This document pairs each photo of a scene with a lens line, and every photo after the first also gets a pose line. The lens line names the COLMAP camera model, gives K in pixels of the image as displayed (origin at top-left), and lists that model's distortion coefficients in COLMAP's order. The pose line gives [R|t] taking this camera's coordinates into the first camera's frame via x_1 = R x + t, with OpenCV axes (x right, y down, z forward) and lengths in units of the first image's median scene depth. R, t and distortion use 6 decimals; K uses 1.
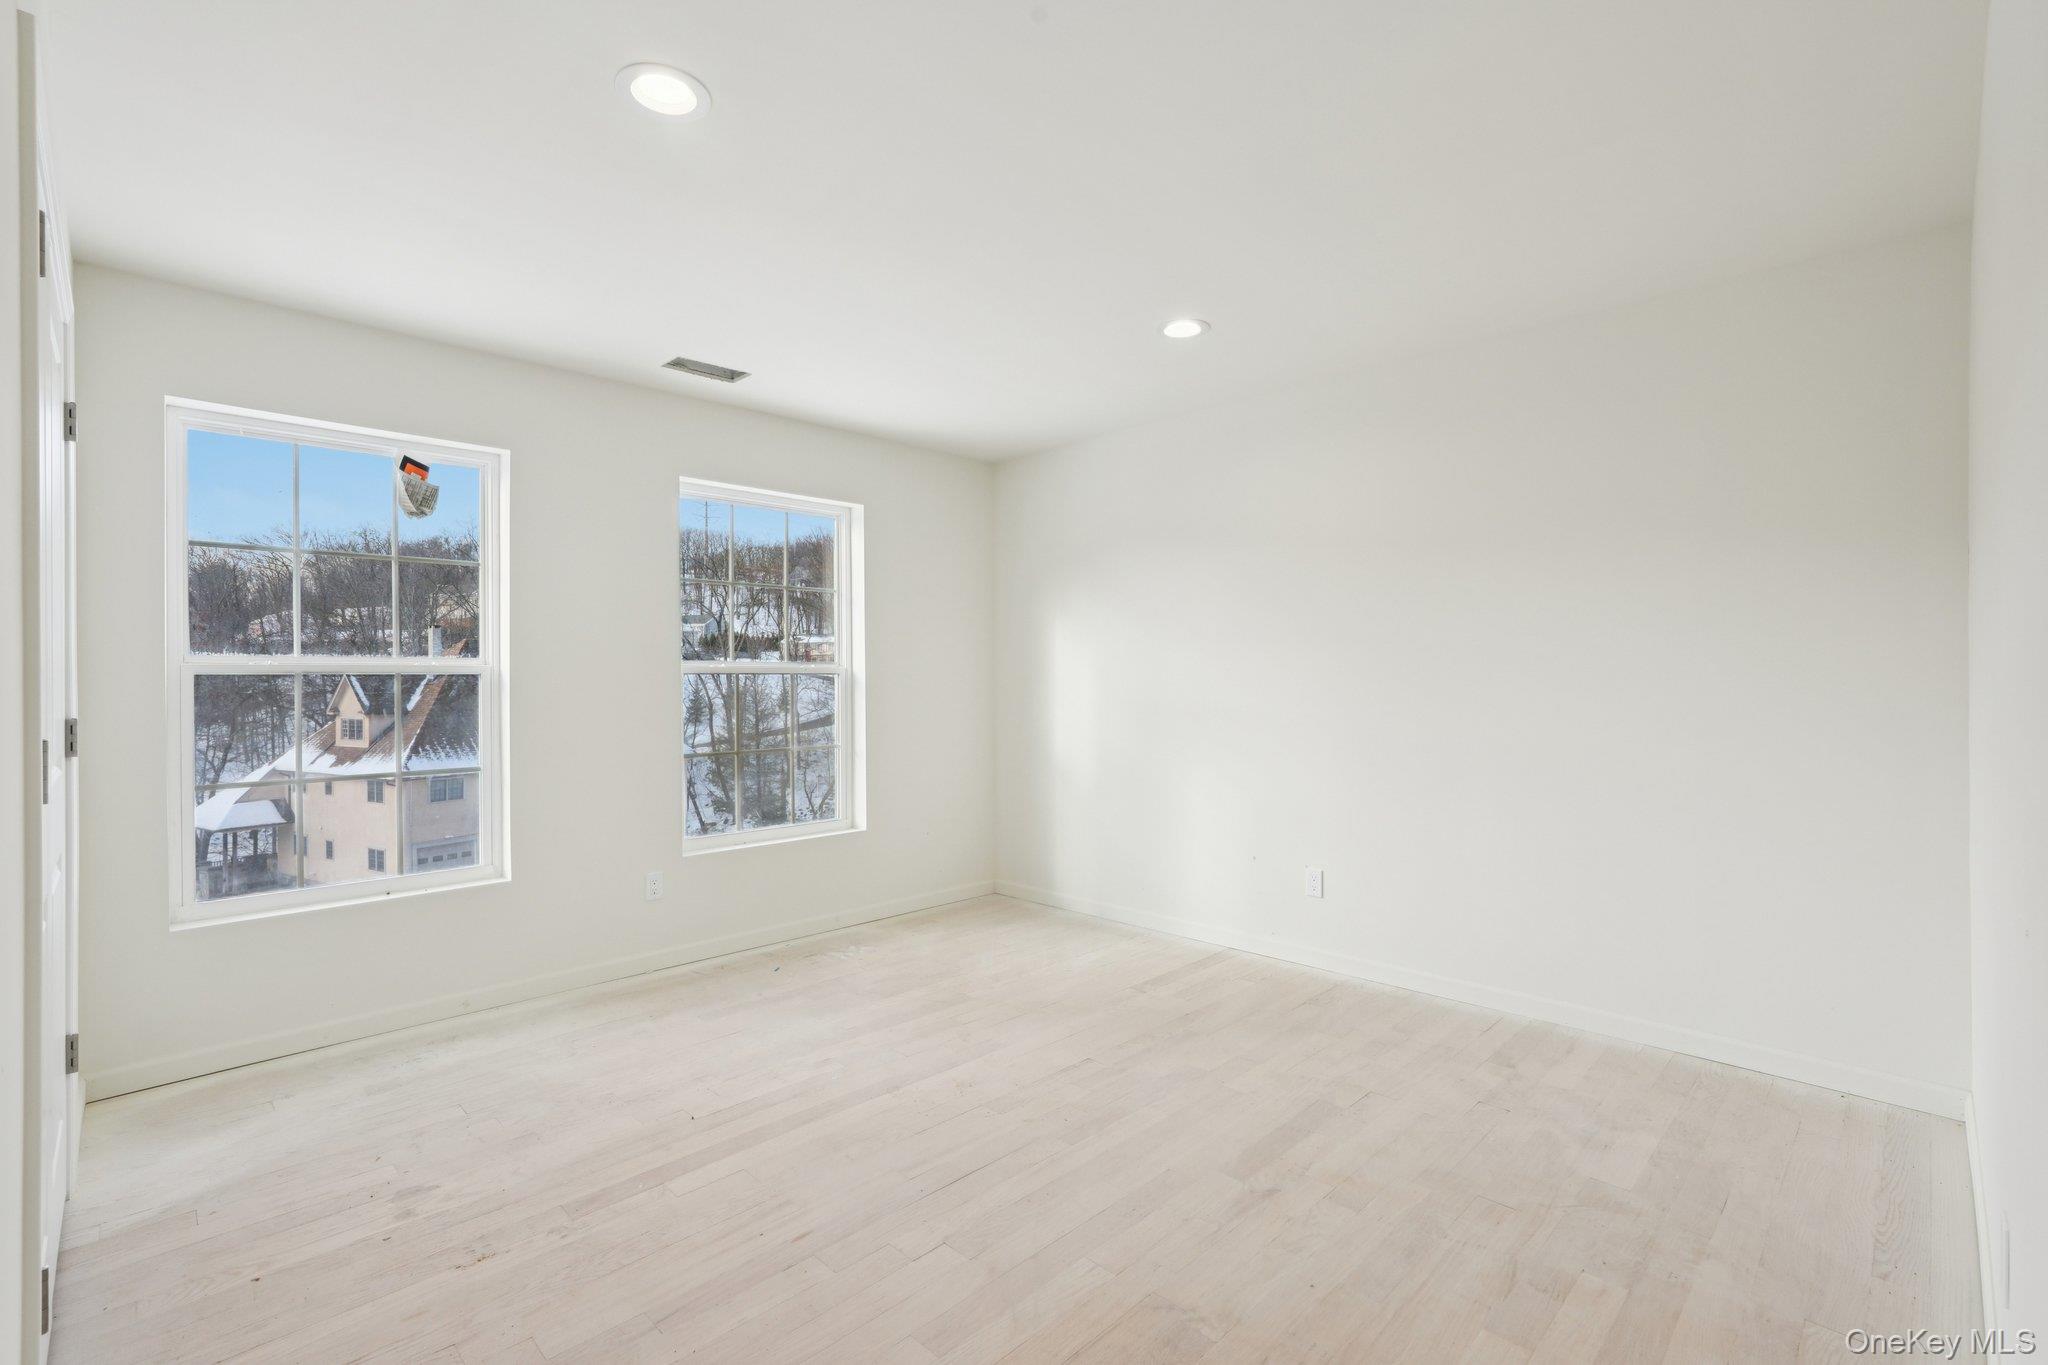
lens RADIAL K [[904.7, 0, 1031.0], [0, 904.7, 685.1], [0, 0, 1]] dist [-0.000808, 0.000285]
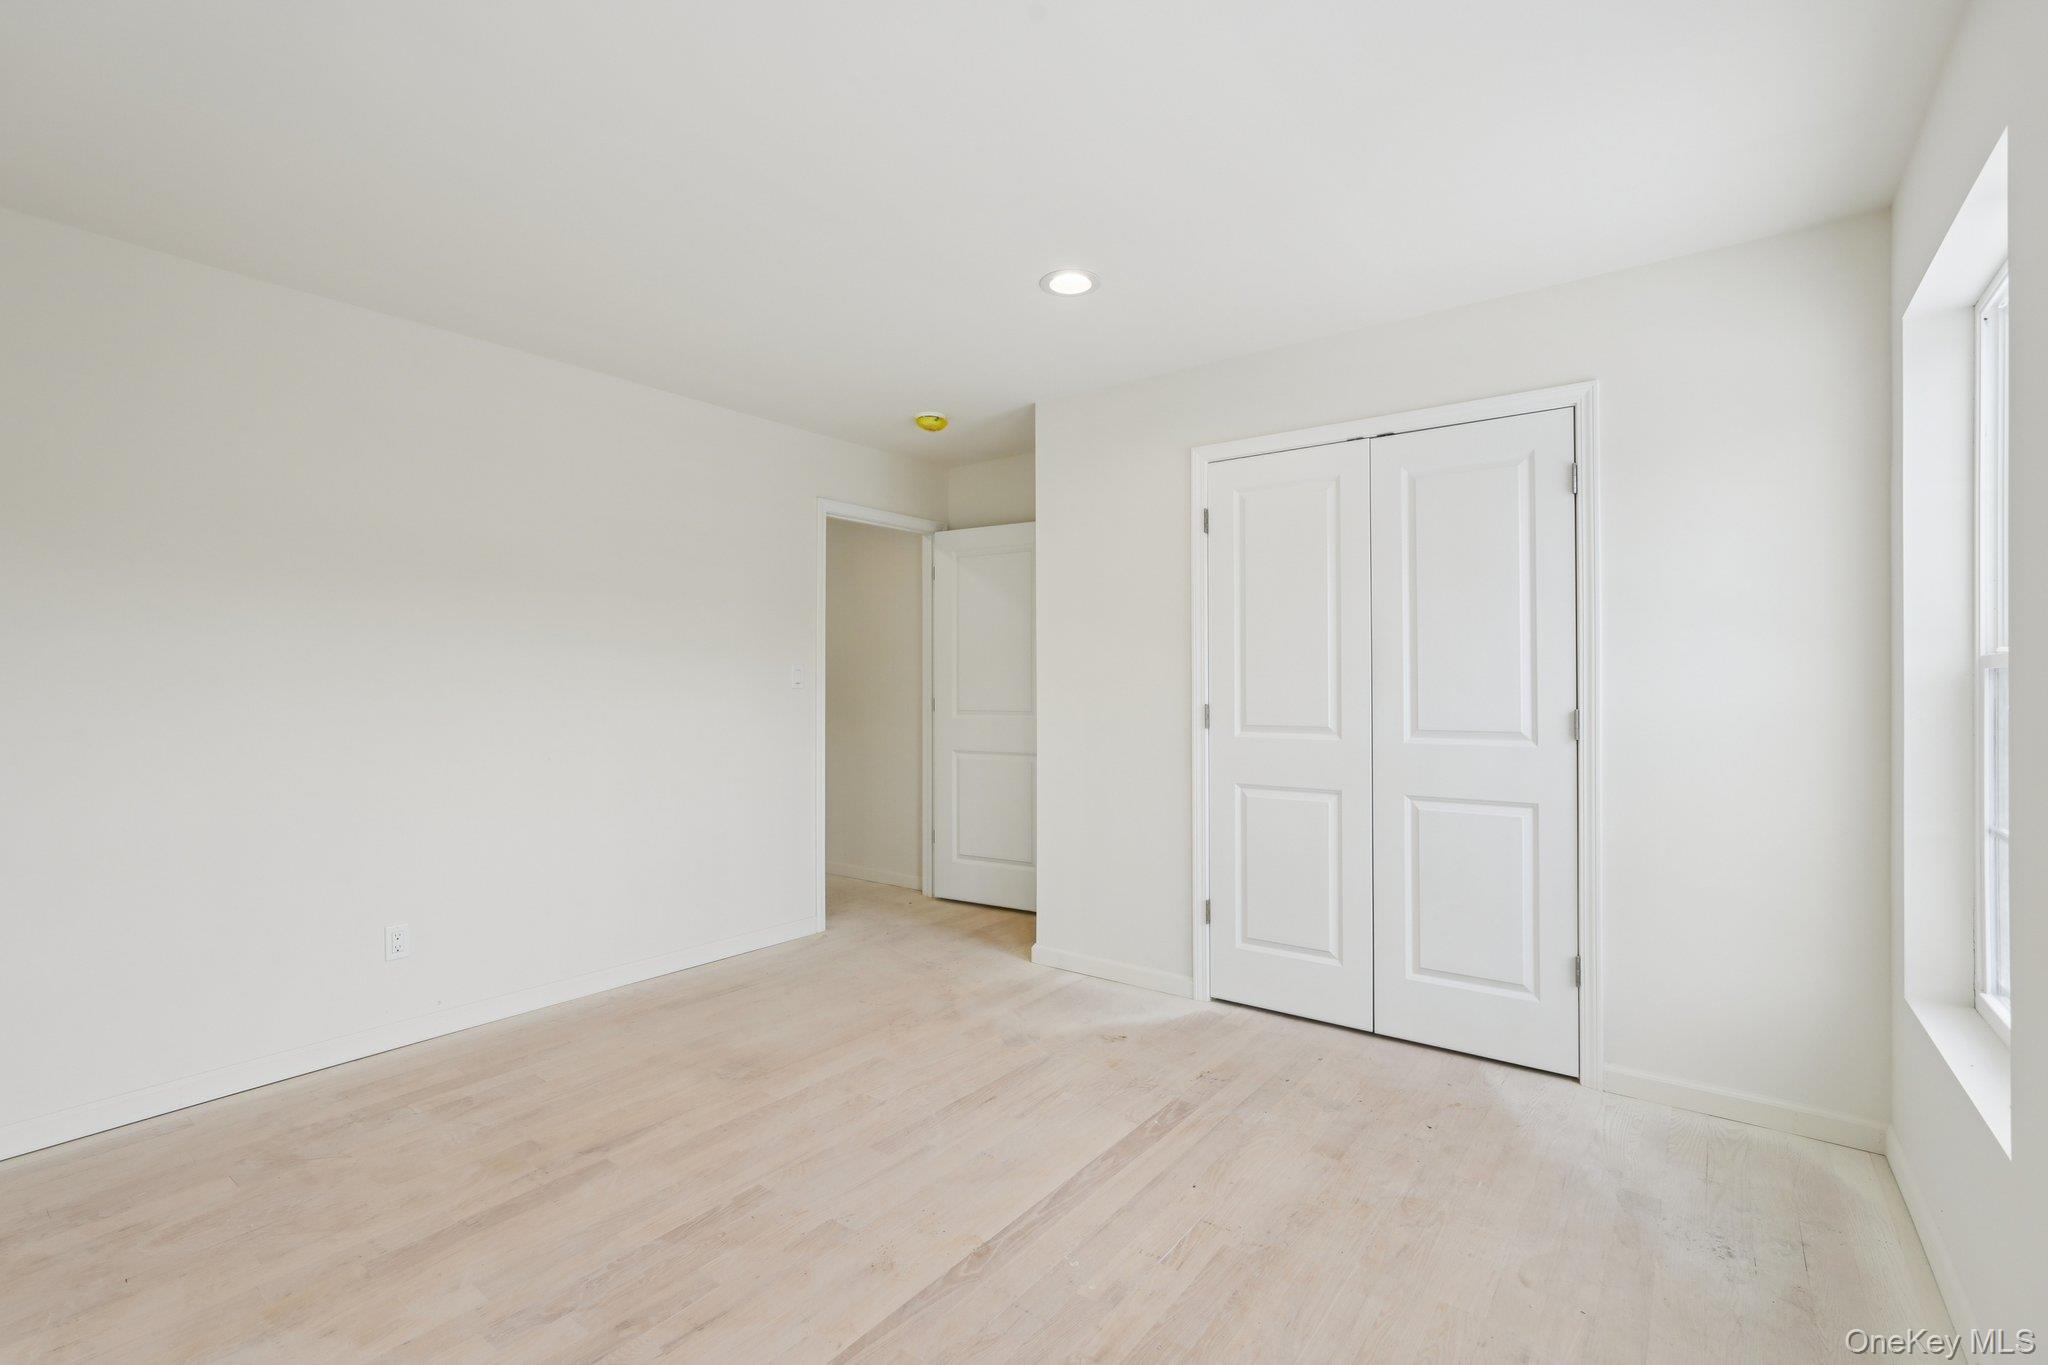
lens RADIAL K [[904.7, 0, 1031.0], [0, 904.7, 685.1], [0, 0, 1]] dist [-0.000808, 0.000285]
pose [[-0.988237, 0.006336, -0.152797, -0.100612], [0.005855, 0.999976, 0.003599, -0.012873], [0.152816, 0.002662, -0.988251, 2.084364]]
